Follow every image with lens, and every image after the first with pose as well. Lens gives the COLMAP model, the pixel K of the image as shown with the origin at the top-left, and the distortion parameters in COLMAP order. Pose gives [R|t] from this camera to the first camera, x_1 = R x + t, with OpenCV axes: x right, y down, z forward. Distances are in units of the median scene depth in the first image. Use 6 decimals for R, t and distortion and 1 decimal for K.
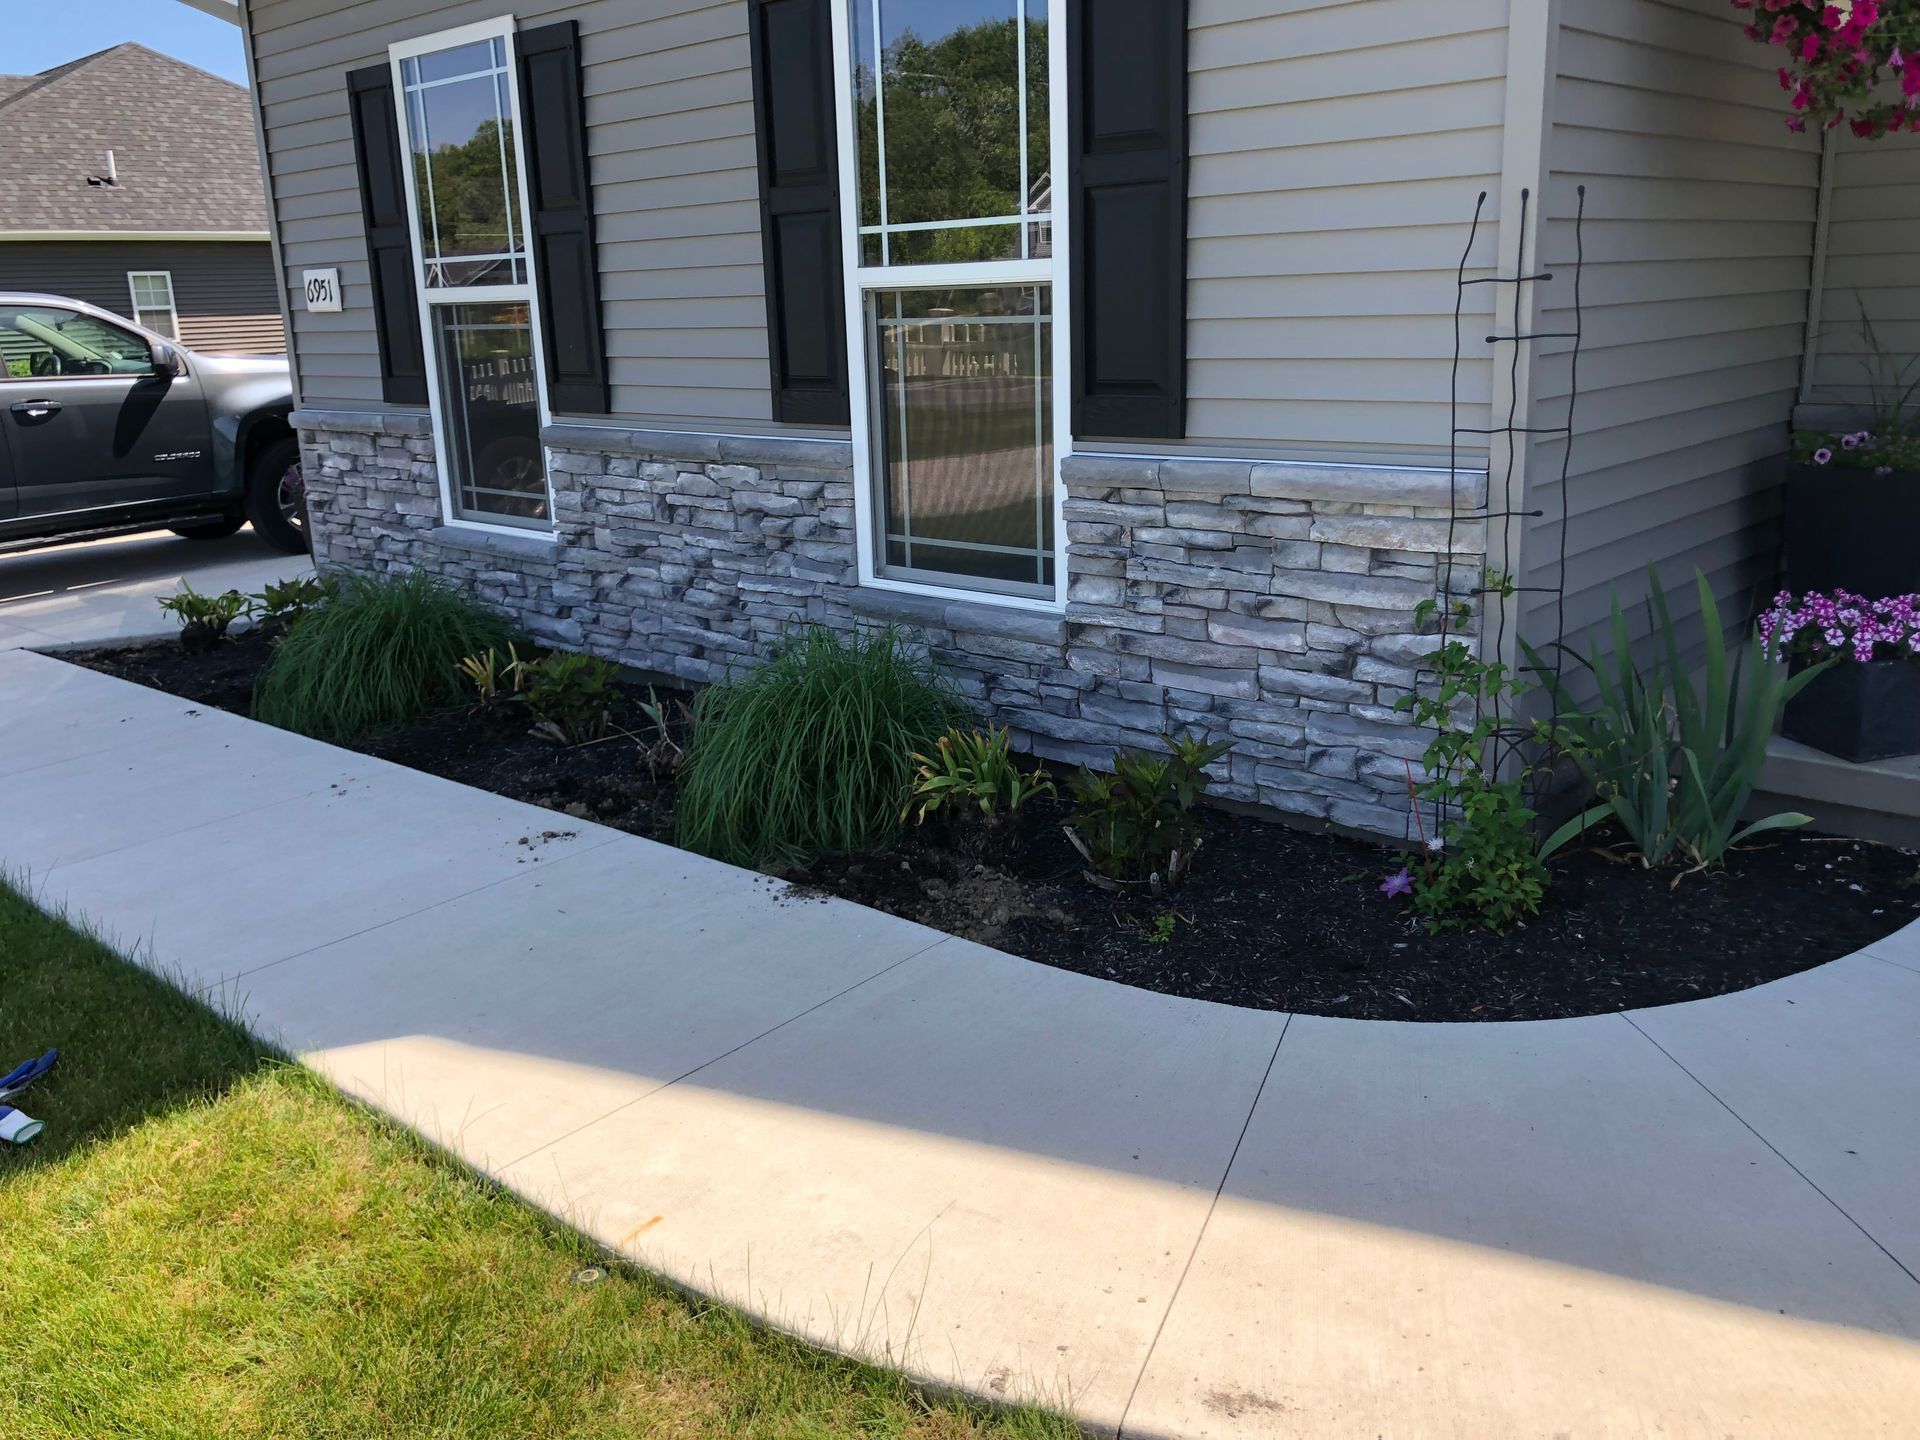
lens RADIAL K [[1545.3, 0, 947.5], [0, 1545.3, 722.0], [0, 0, 1]] dist [0.007021, -0.001210]
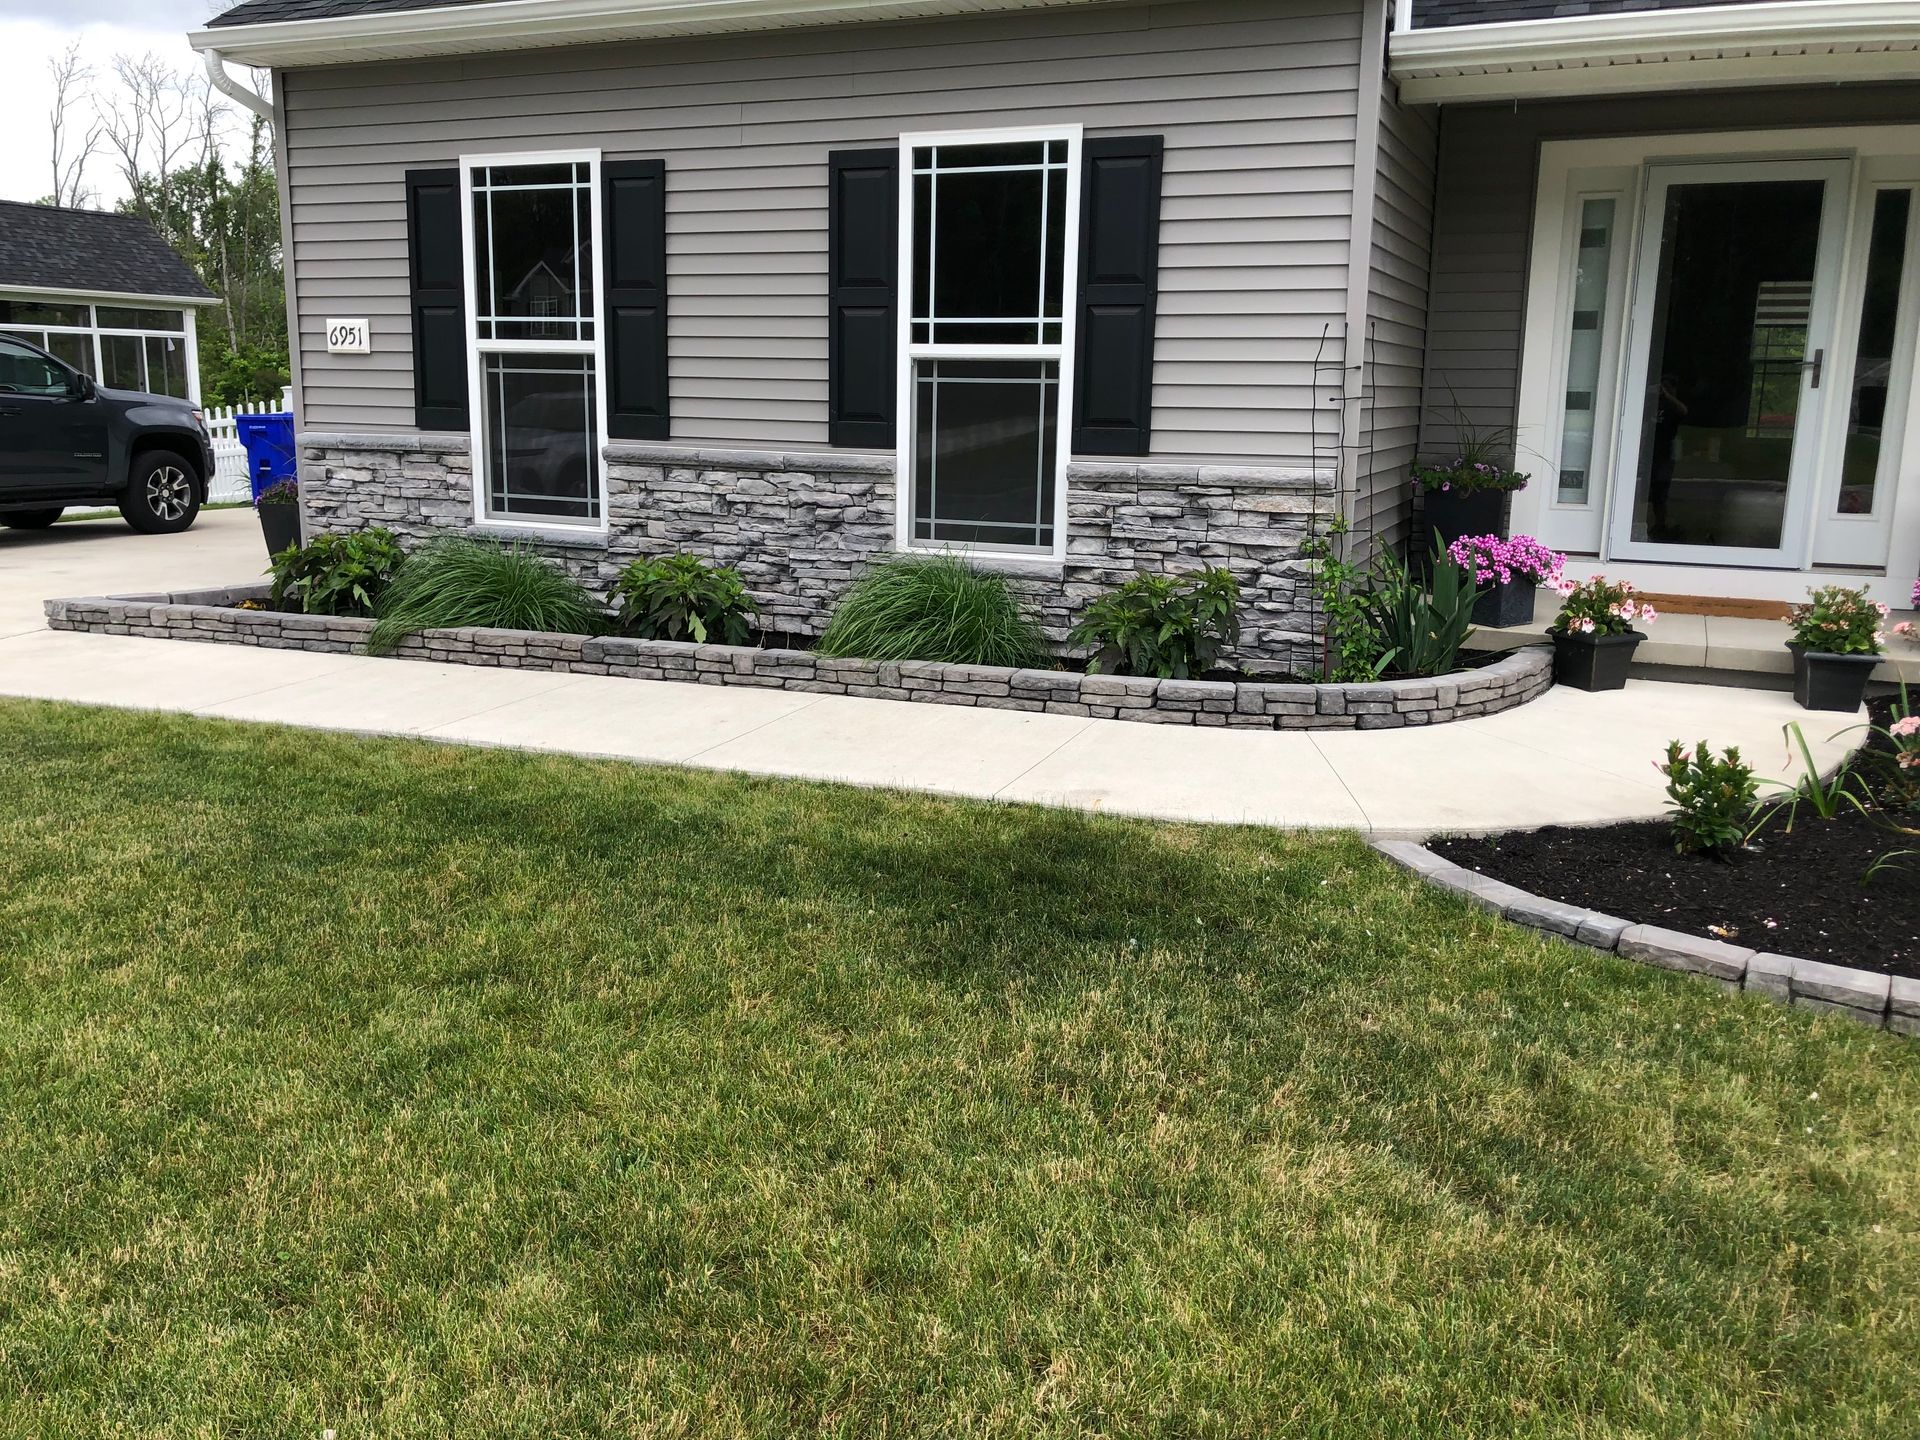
lens RADIAL K [[1545.3, 0, 973.0], [0, 1545.3, 715.8], [0, 0, 1]] dist [0.007021, -0.001210]
pose [[0.938071, -0.025140, 0.345531, -0.485252], [0.045966, 0.997578, -0.052212, 0.144508], [-0.343381, 0.064862, 0.936954, -0.400295]]
